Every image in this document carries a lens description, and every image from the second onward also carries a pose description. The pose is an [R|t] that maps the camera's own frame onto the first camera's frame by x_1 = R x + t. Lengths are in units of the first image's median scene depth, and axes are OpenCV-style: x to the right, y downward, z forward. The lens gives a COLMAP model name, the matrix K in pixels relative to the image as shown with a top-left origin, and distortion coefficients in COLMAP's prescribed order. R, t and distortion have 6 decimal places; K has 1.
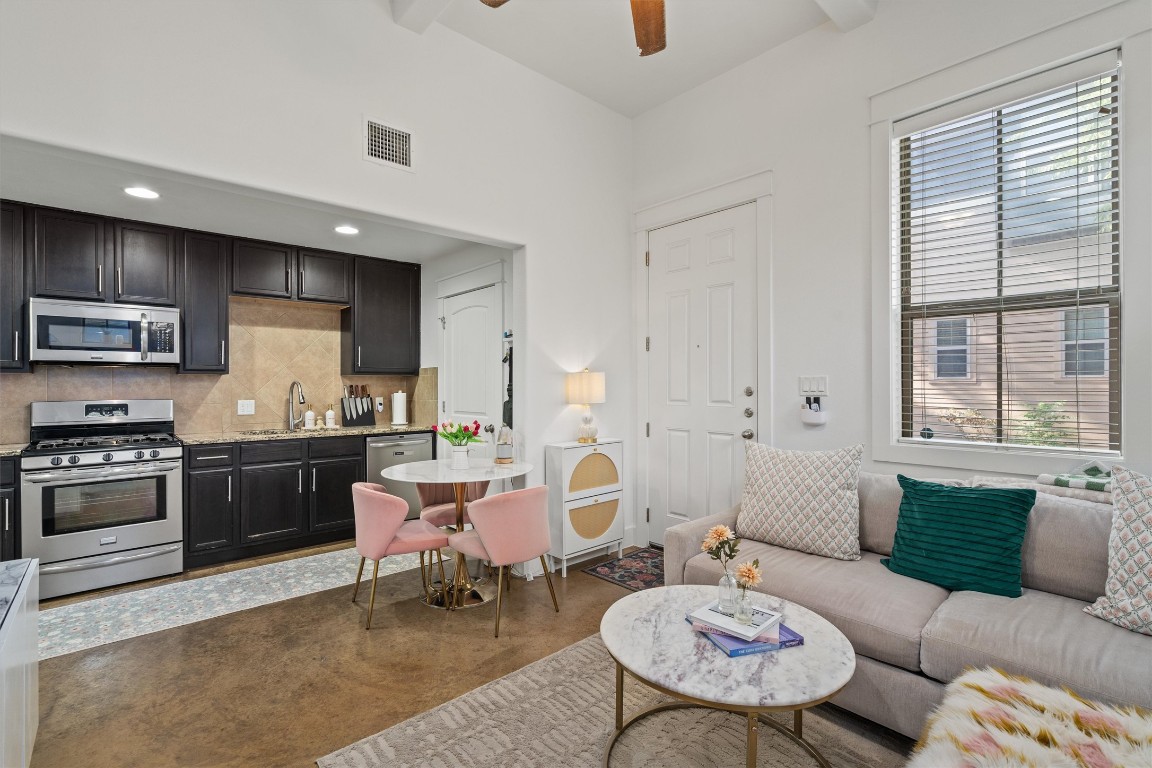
lens RADIAL K [[526.8, 0, 572.9], [0, 526.8, 383.9], [0, 0, 1]] dist [-0.000517, 0.000692]
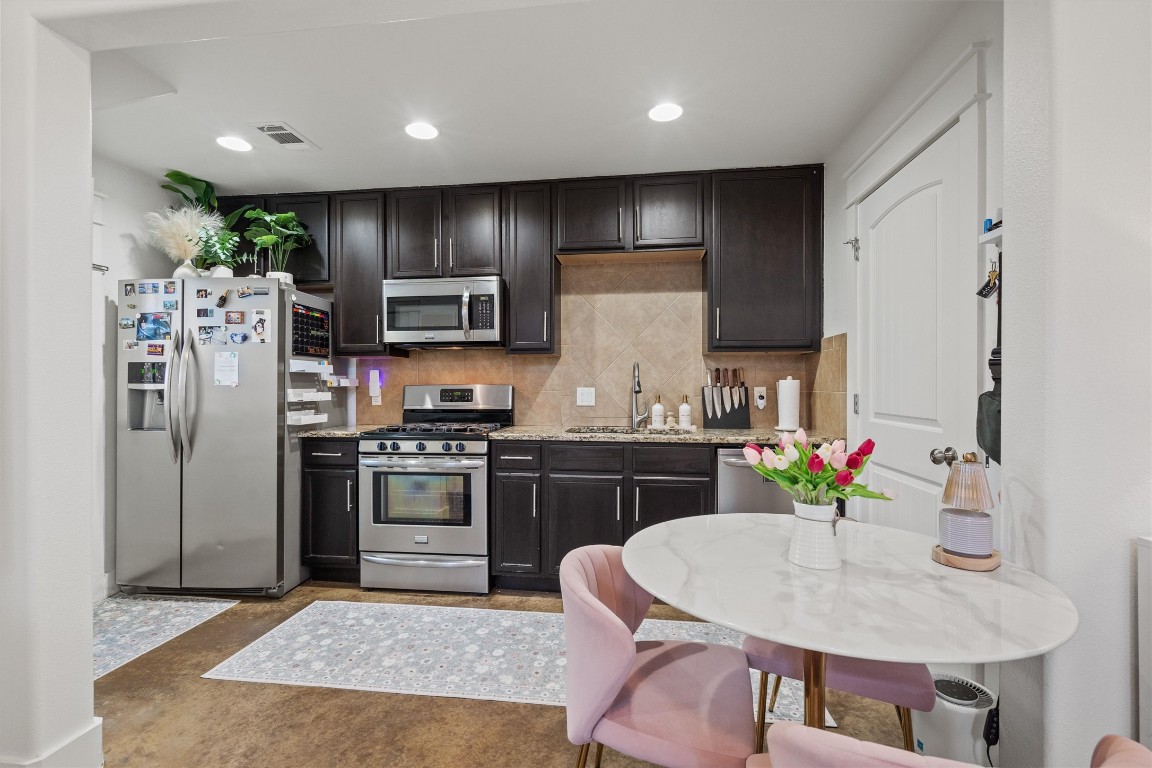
lens RADIAL K [[526.8, 0, 572.9], [0, 526.8, 383.9], [0, 0, 1]] dist [-0.000517, 0.000692]
pose [[0.651257, 0.002003, -0.758855, -0.028862], [0.001151, 0.999993, 0.003627, 0.024635], [0.758857, -0.003235, 0.651250, 0.510239]]
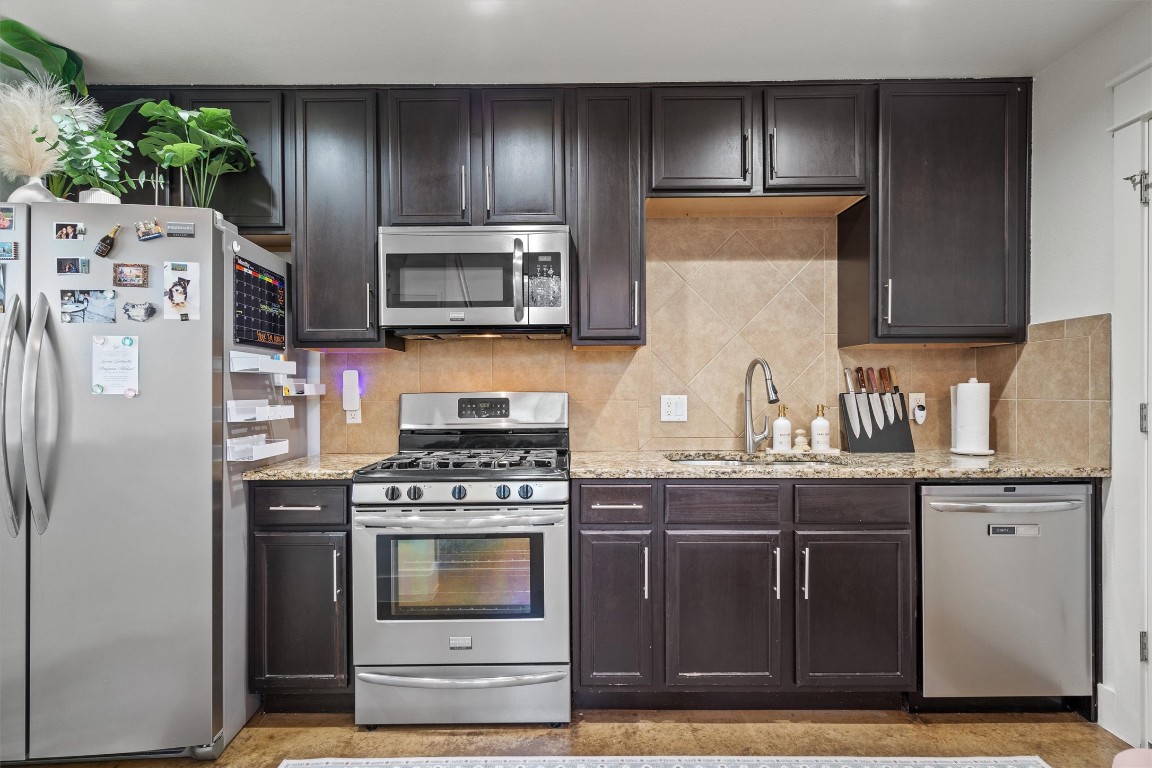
lens RADIAL K [[577.6, 0, 569.4], [0, 577.6, 390.3], [0, 0, 1]] dist [0.003147, 0.000564]
pose [[0.744720, 0.000129, -0.667377, -0.325709], [0.004477, 0.999977, 0.005190, 0.024445], [0.667362, -0.006853, 0.744702, 0.520599]]
